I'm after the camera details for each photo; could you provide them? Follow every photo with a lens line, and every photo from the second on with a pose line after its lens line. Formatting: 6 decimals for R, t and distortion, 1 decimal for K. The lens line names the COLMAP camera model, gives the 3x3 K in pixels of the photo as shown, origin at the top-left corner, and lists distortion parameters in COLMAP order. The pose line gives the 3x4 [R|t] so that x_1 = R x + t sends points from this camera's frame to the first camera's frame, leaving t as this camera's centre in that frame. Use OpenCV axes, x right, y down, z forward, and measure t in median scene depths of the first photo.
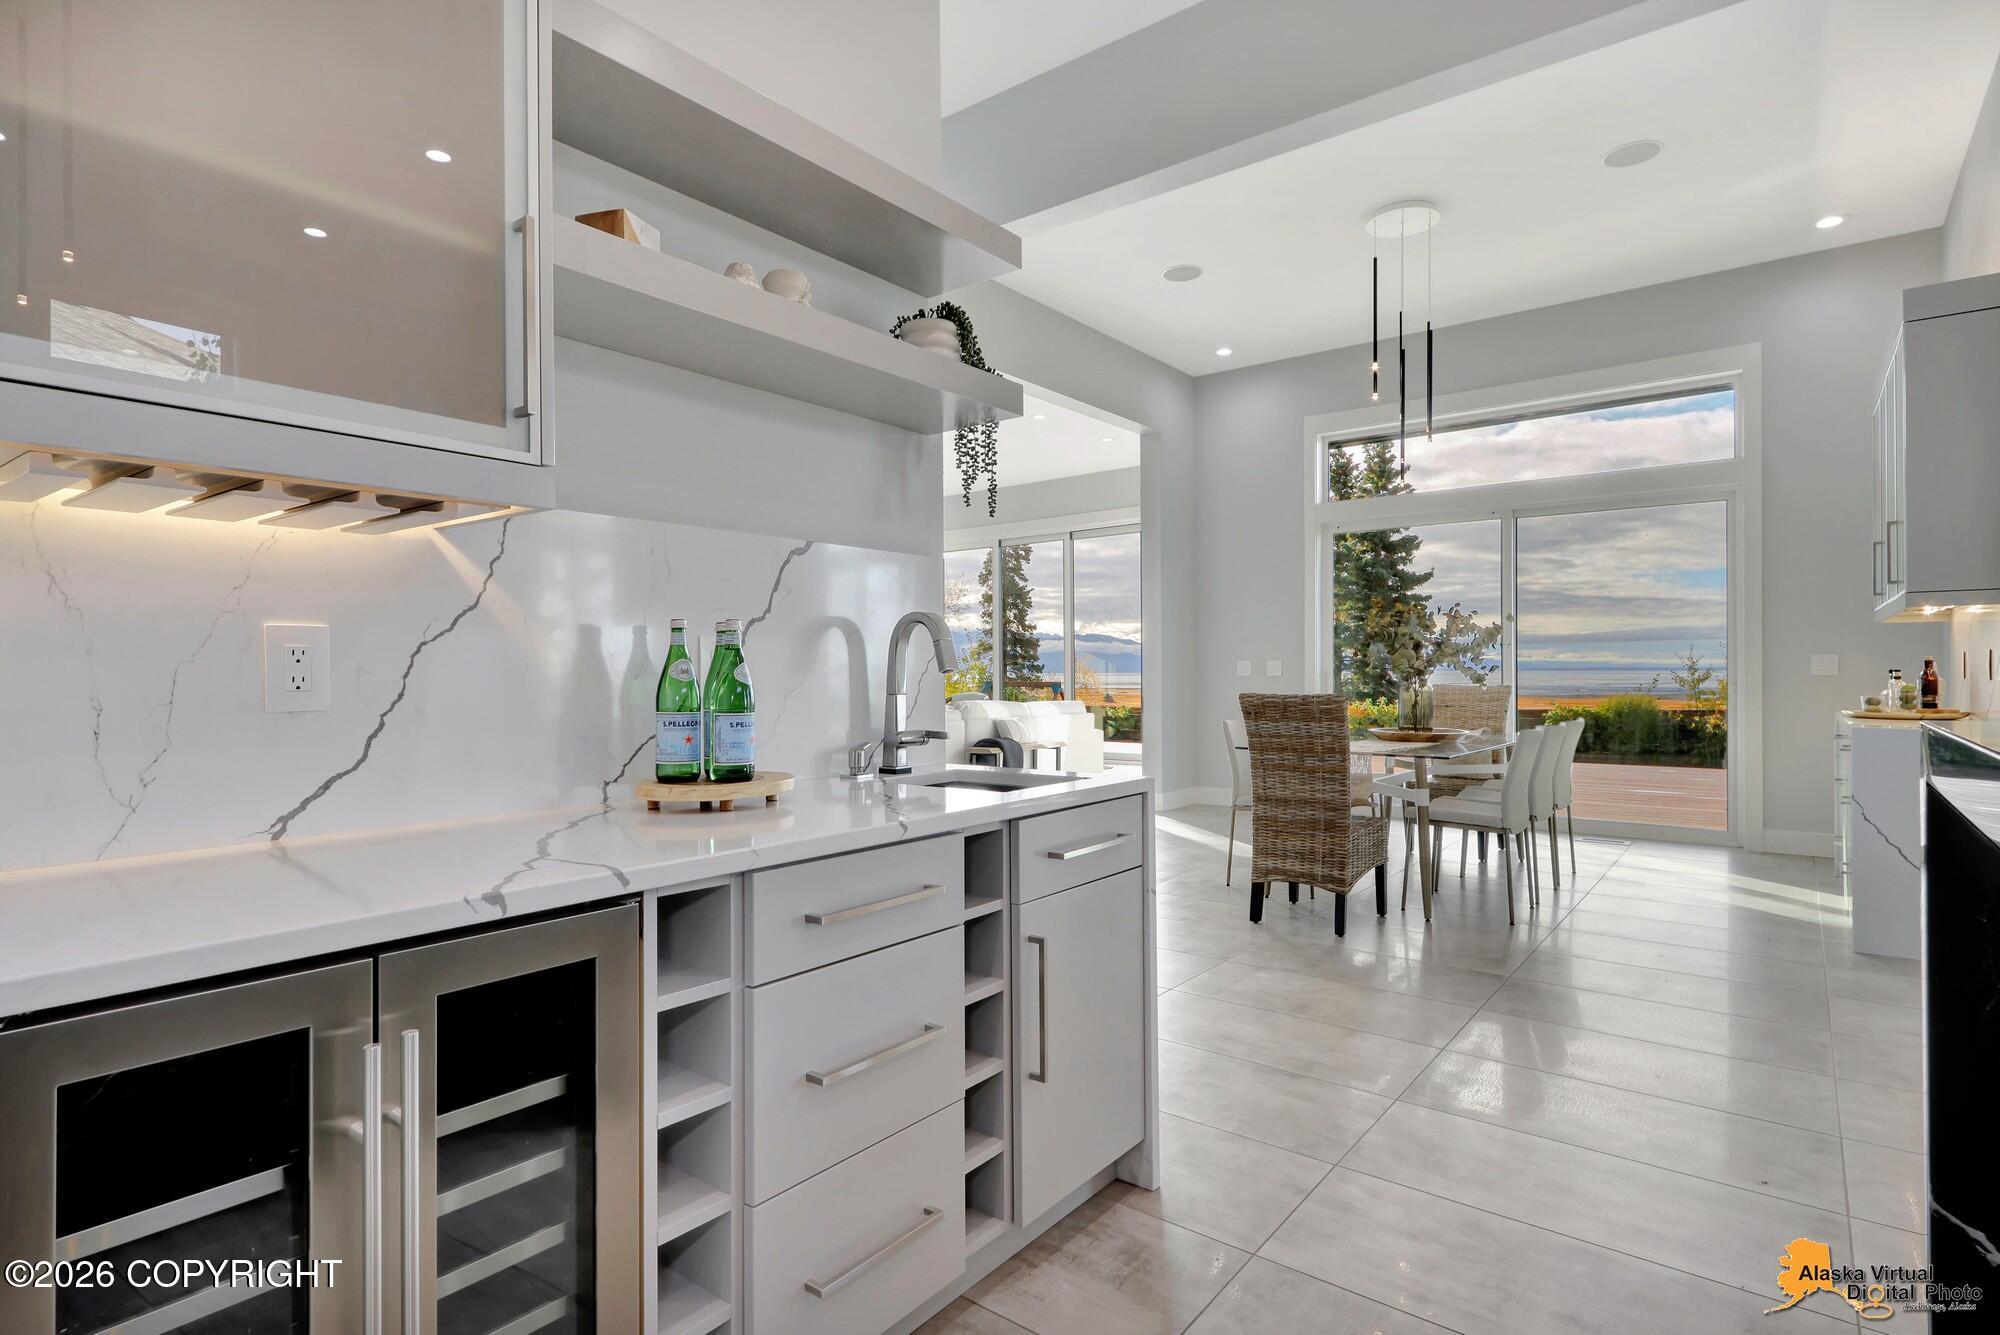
lens RADIAL K [[1025.8, 0, 1002.3], [0, 1025.8, 665.0], [0, 0, 1]] dist [-0.000829, 0.000440]
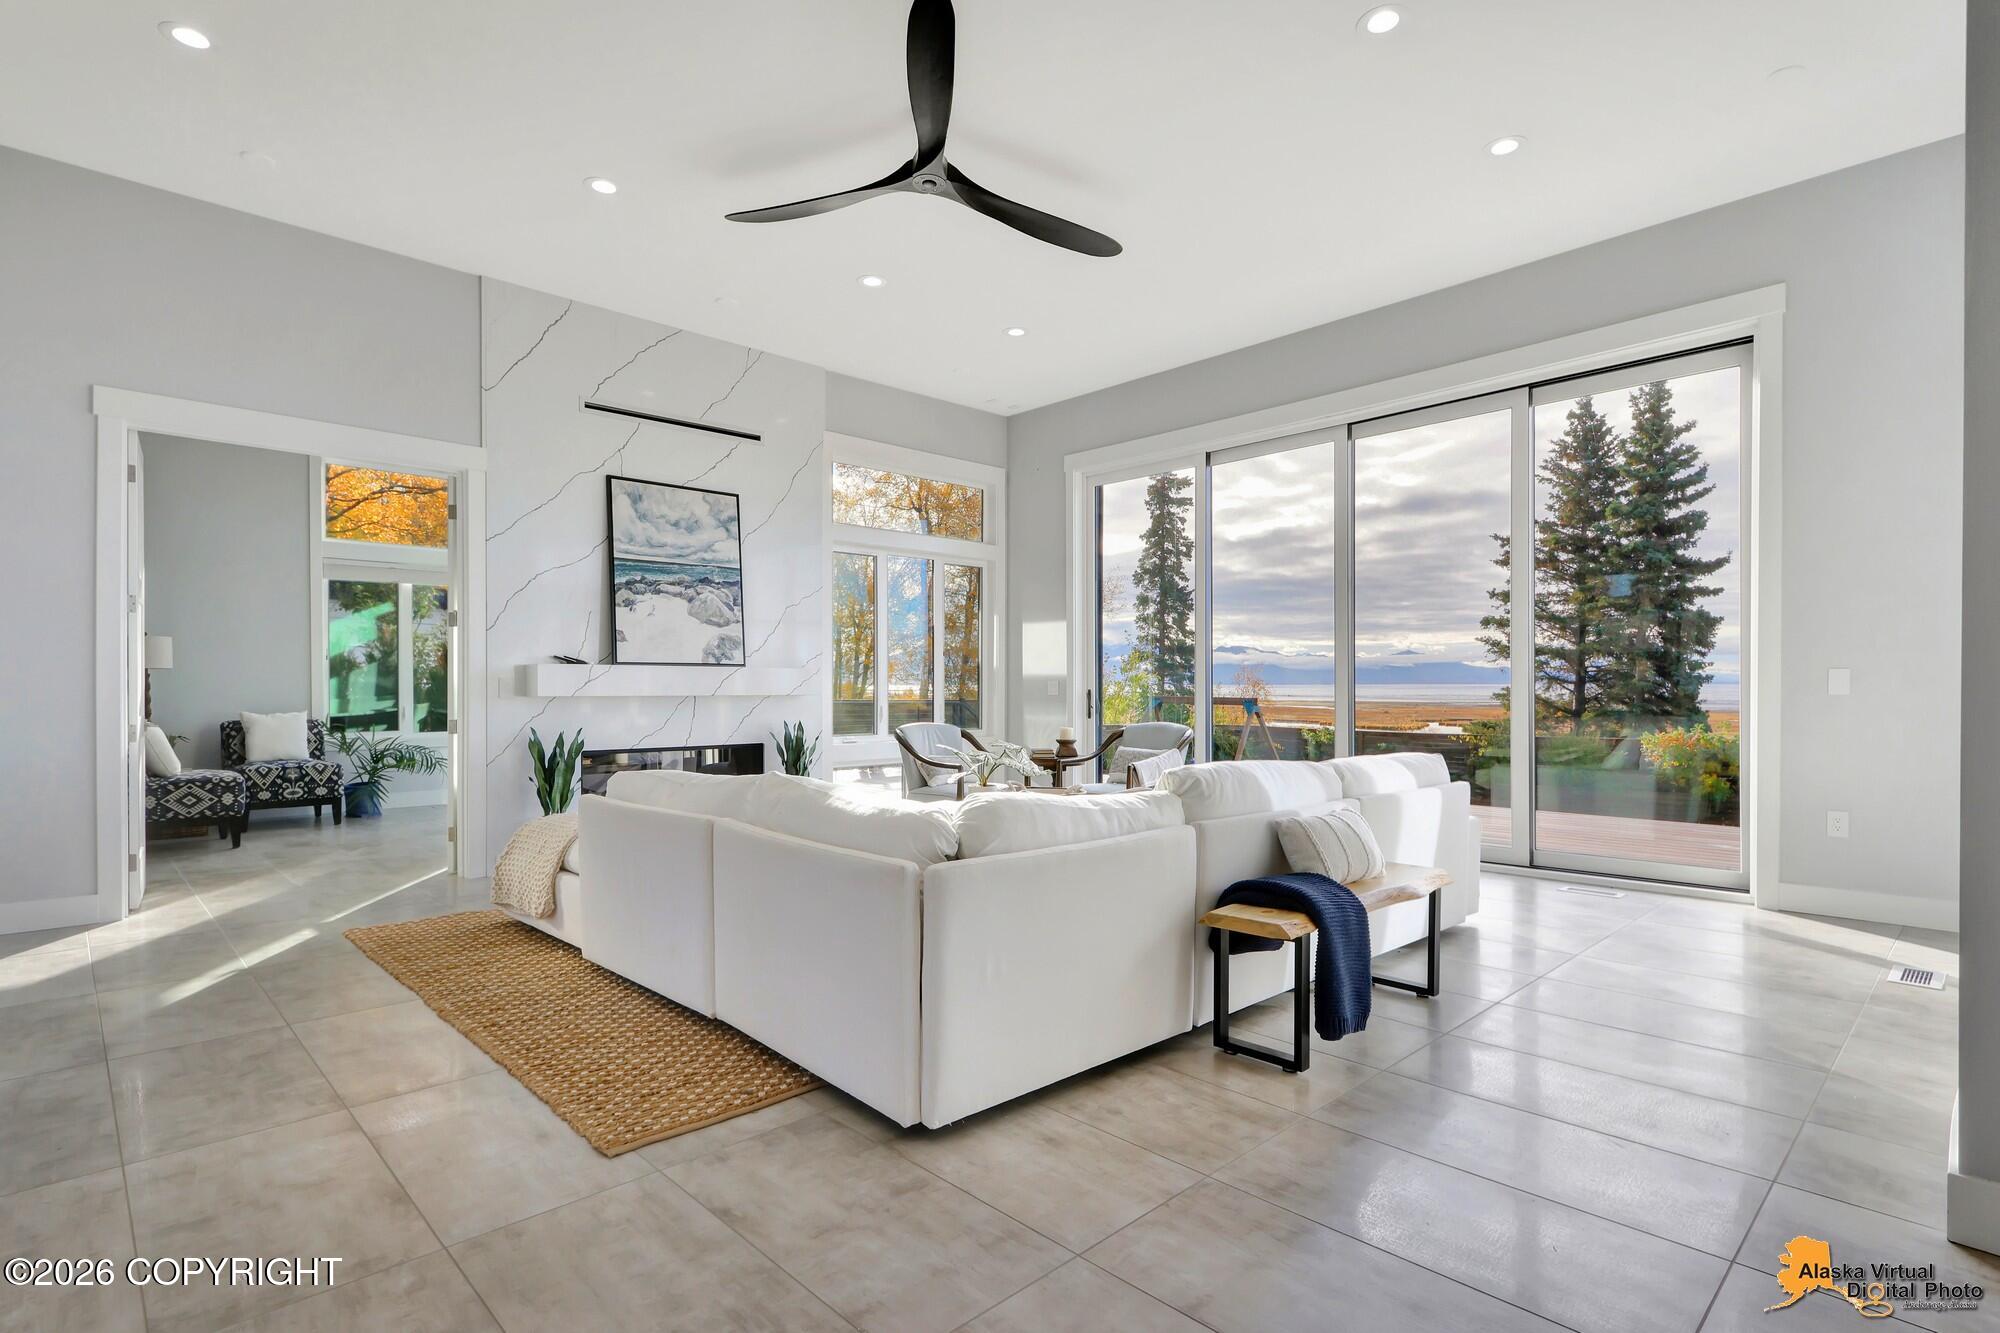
lens RADIAL K [[972.6, 0, 1014.4], [0, 972.6, 694.4], [0, 0, 1]] dist [0.002231, -0.000672]
pose [[0.991052, 0.005553, -0.133358, -0.023914], [-0.003094, 0.999821, 0.018640, 0.001338], [0.133438, -0.018060, 0.990893, 0.302056]]
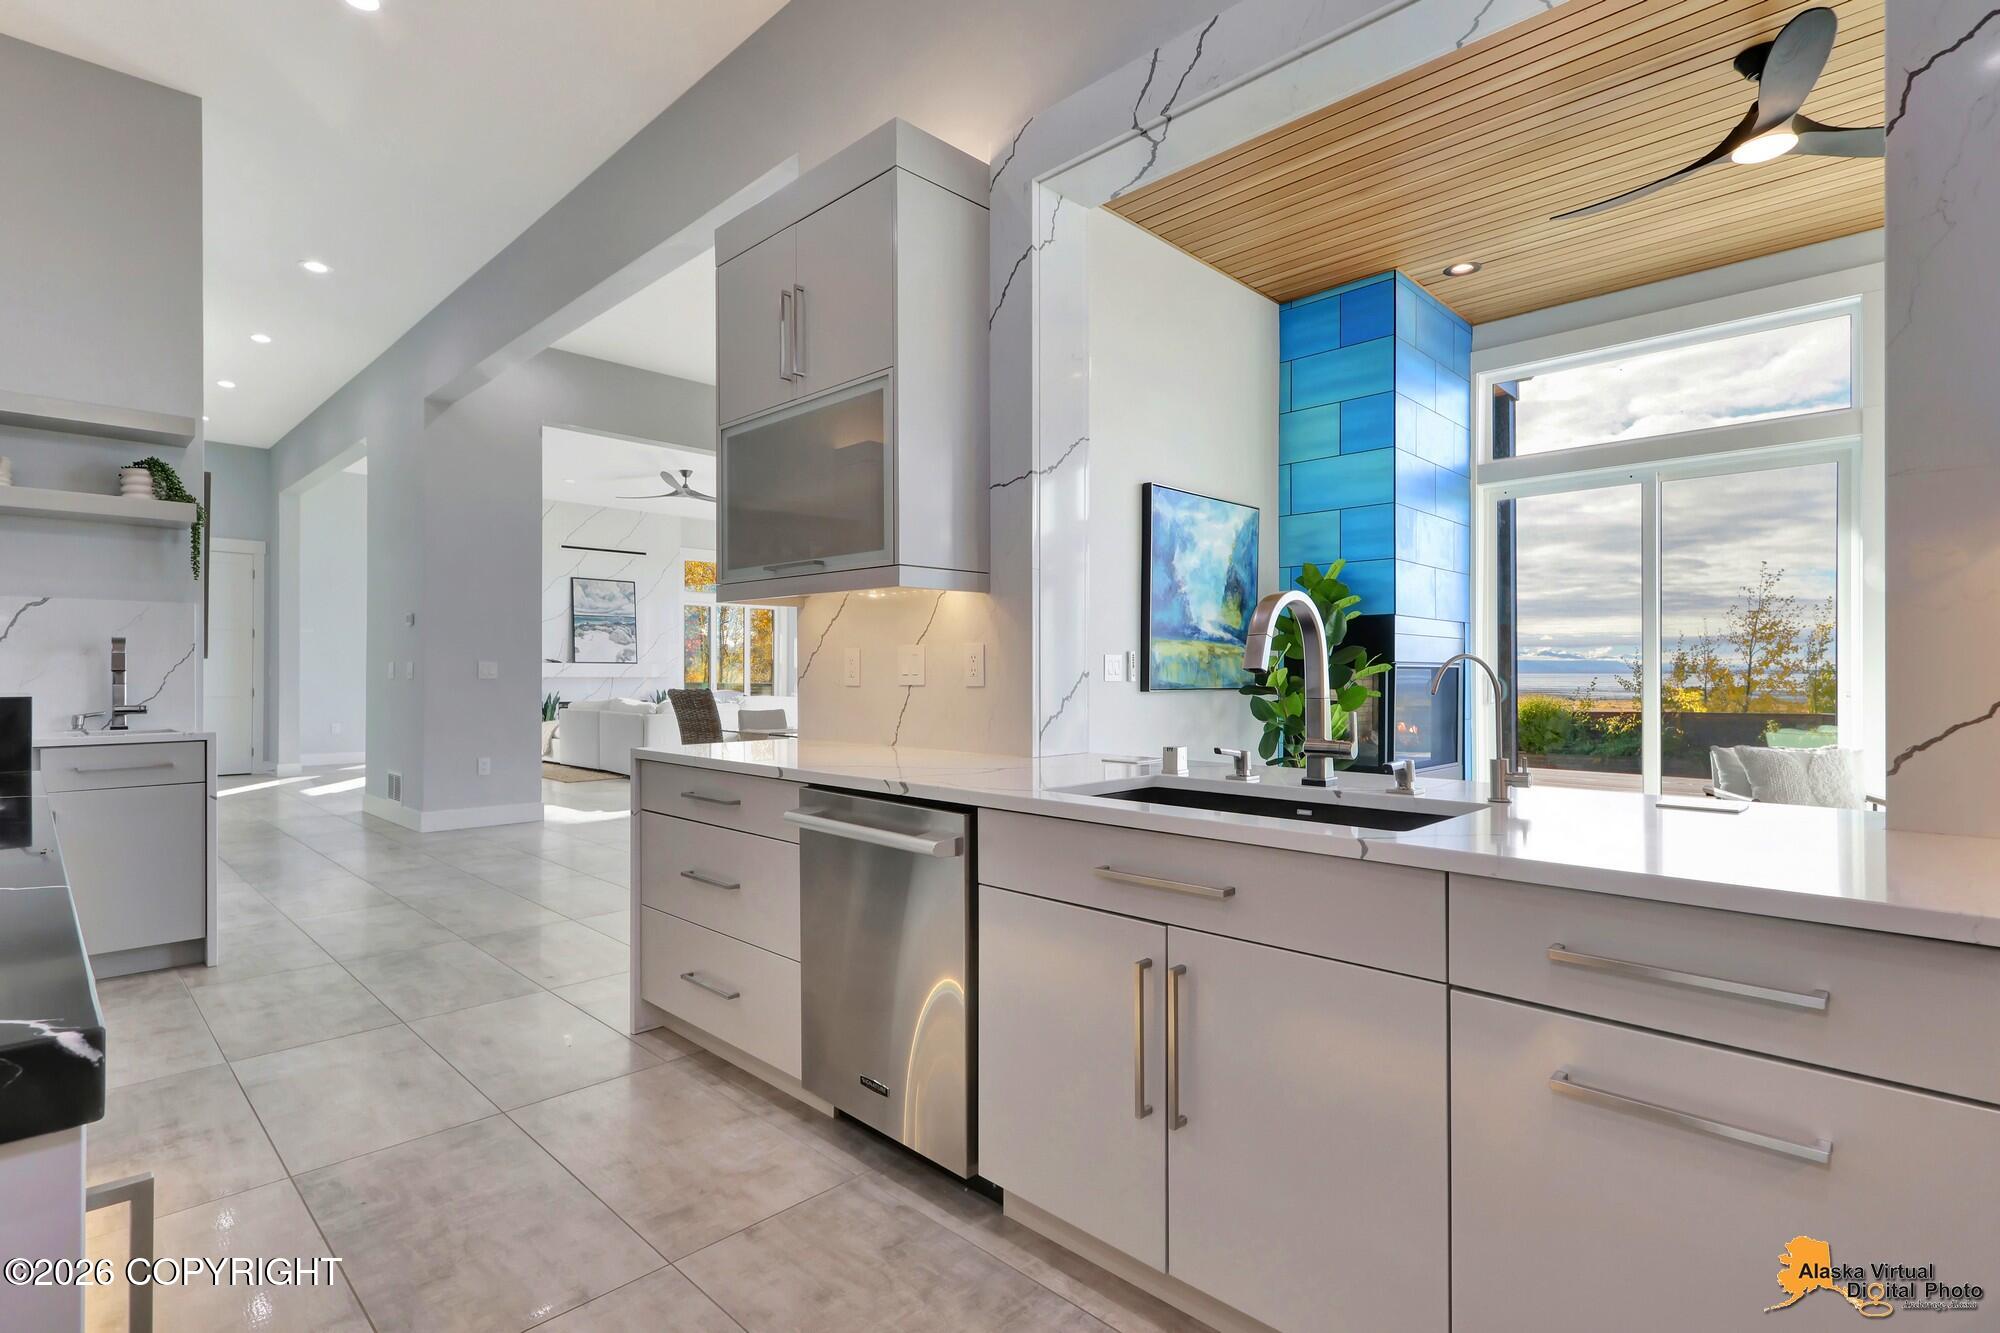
lens RADIAL K [[972.6, 0, 1005.2], [0, 972.6, 661.2], [0, 0, 1]] dist [0.002231, -0.000672]
pose [[0.993456, 0.002759, -0.114185, 0.187467], [-0.003247, 0.999986, -0.004092, -0.001373], [0.114172, 0.004436, 0.993451, -0.052121]]
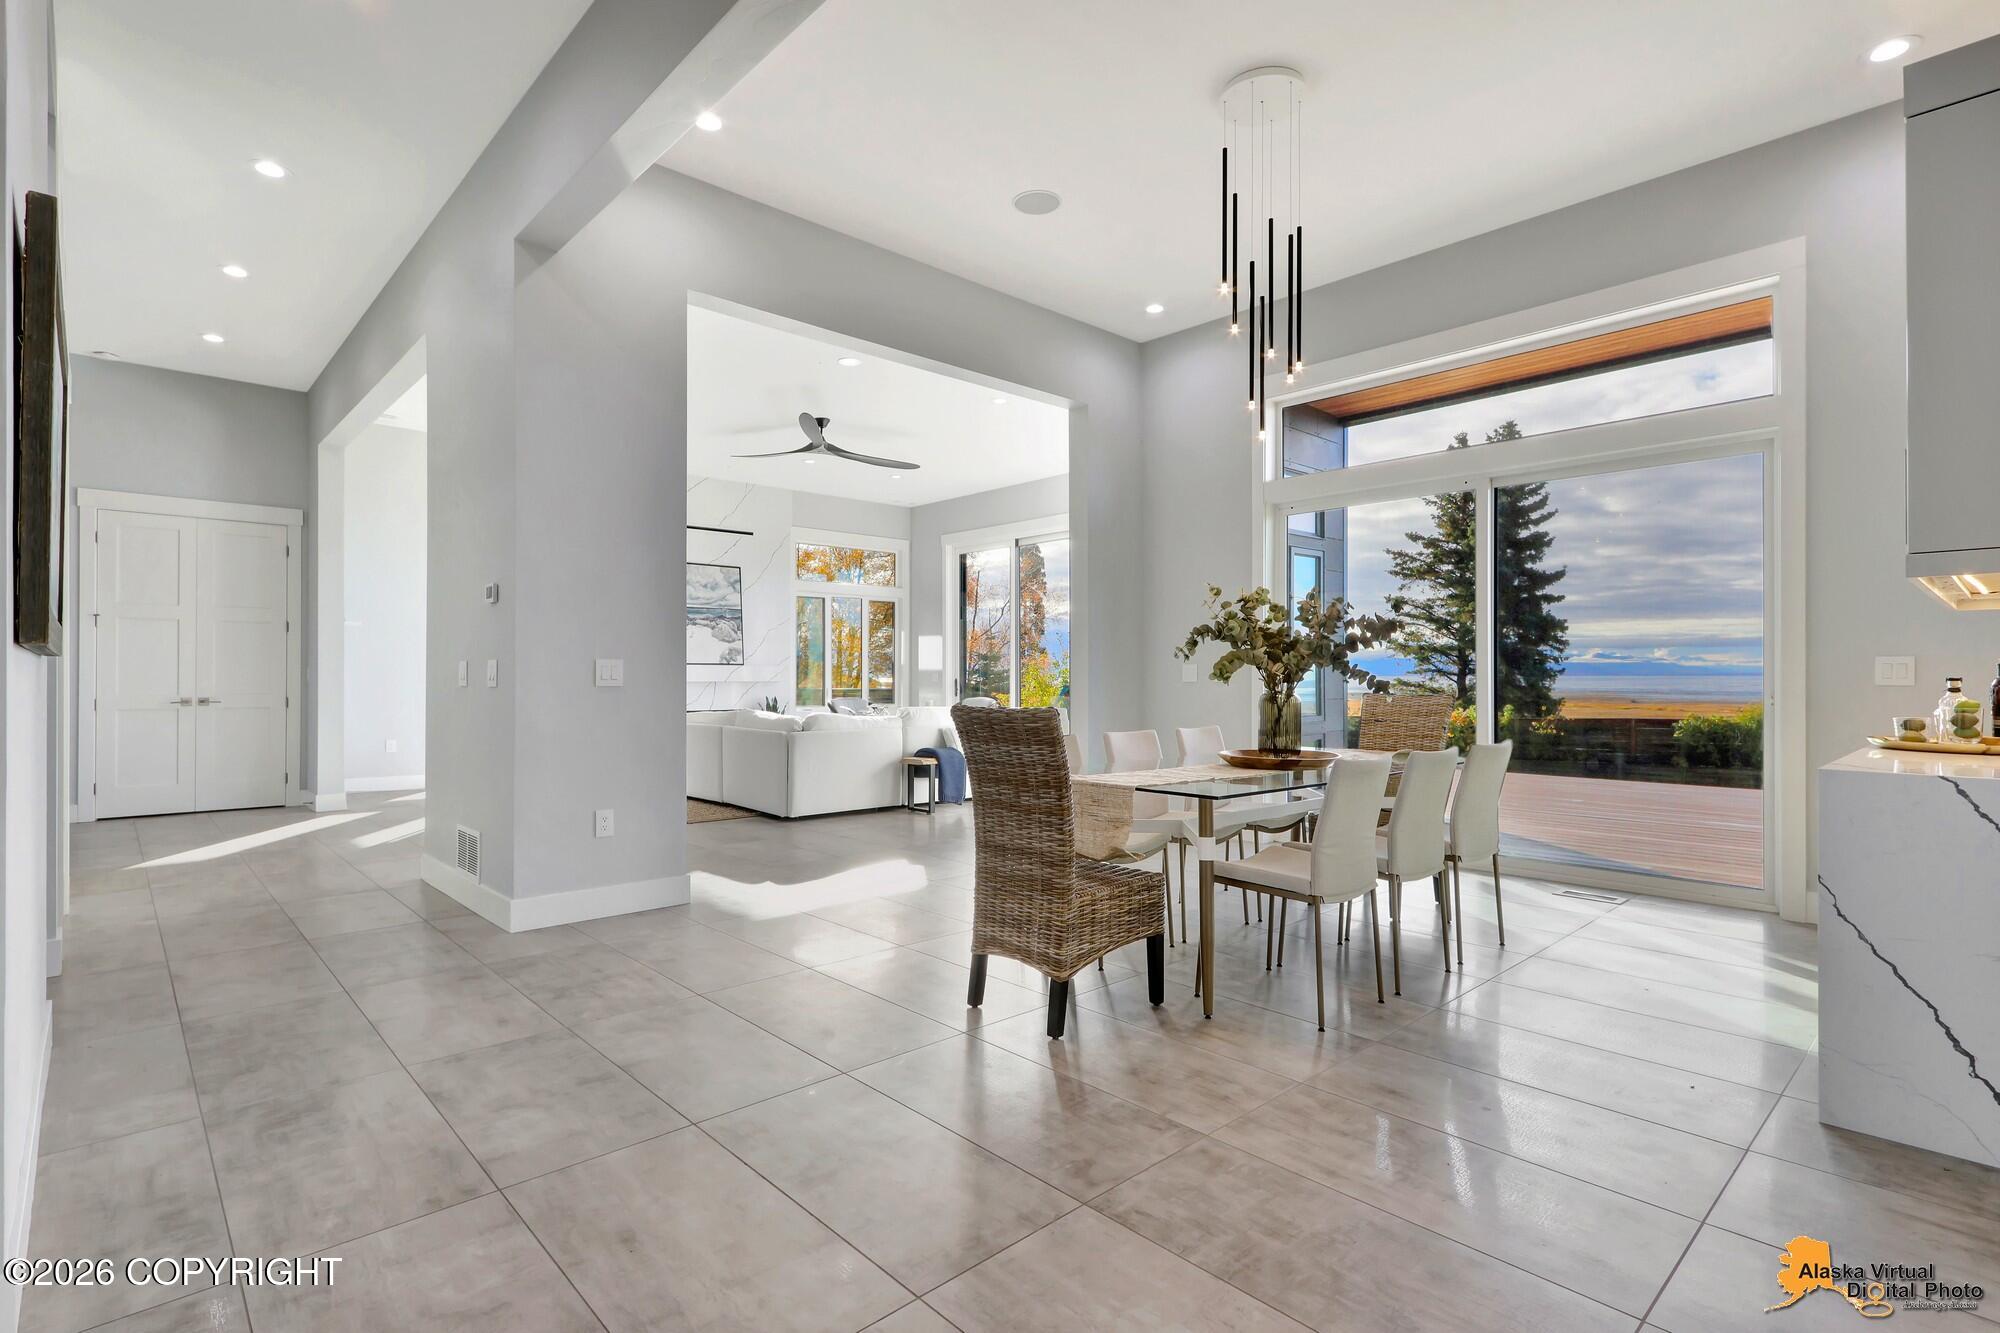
lens RADIAL K [[972.6, 0, 1001.7], [0, 972.6, 664.0], [0, 0, 1]] dist [0.002231, -0.000672]
pose [[0.986672, 0.001284, -0.162716, 0.089063], [-0.002102, 0.999986, -0.004858, 0.000004], [0.162707, 0.005136, 0.986661, 0.066955]]
